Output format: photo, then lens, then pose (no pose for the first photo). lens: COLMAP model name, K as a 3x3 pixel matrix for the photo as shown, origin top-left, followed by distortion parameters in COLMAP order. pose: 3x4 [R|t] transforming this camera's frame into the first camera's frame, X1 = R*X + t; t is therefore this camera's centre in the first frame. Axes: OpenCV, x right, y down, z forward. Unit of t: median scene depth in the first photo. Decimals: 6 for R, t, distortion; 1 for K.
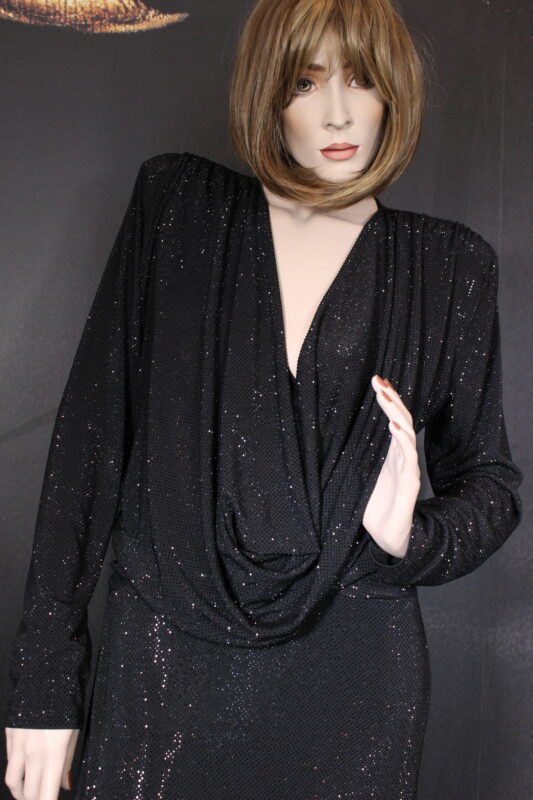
lens RADIAL K [[942.0, 0, 266.5], [0, 942.0, 400.0], [0, 0, 1]] dist [-0.072410, 0.050447]
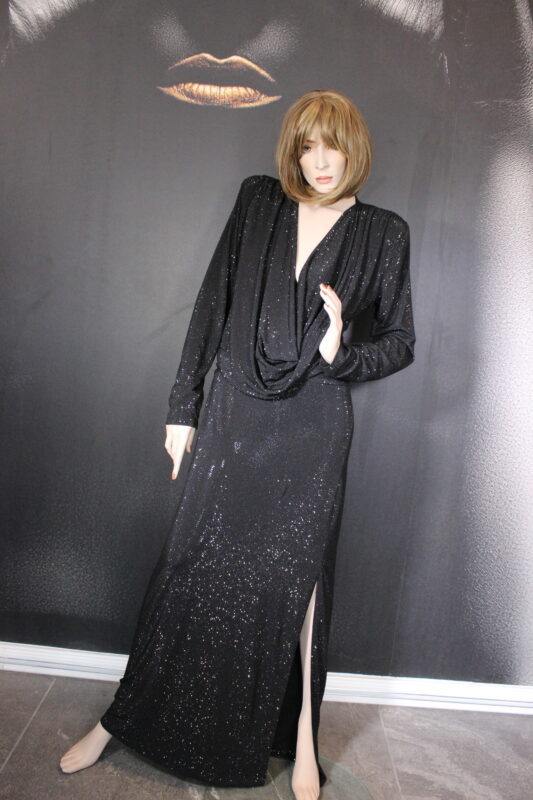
lens RADIAL K [[672.3, 0, 266.5], [0, 672.3, 400.0], [0, 0, 1]] dist [-0.150632, 0.141629]
pose [[0.971984, 0.075771, -0.222499, 0.329762], [-0.043813, 0.988431, 0.145205, 0.021118], [0.230927, -0.131389, 0.964059, -0.566273]]
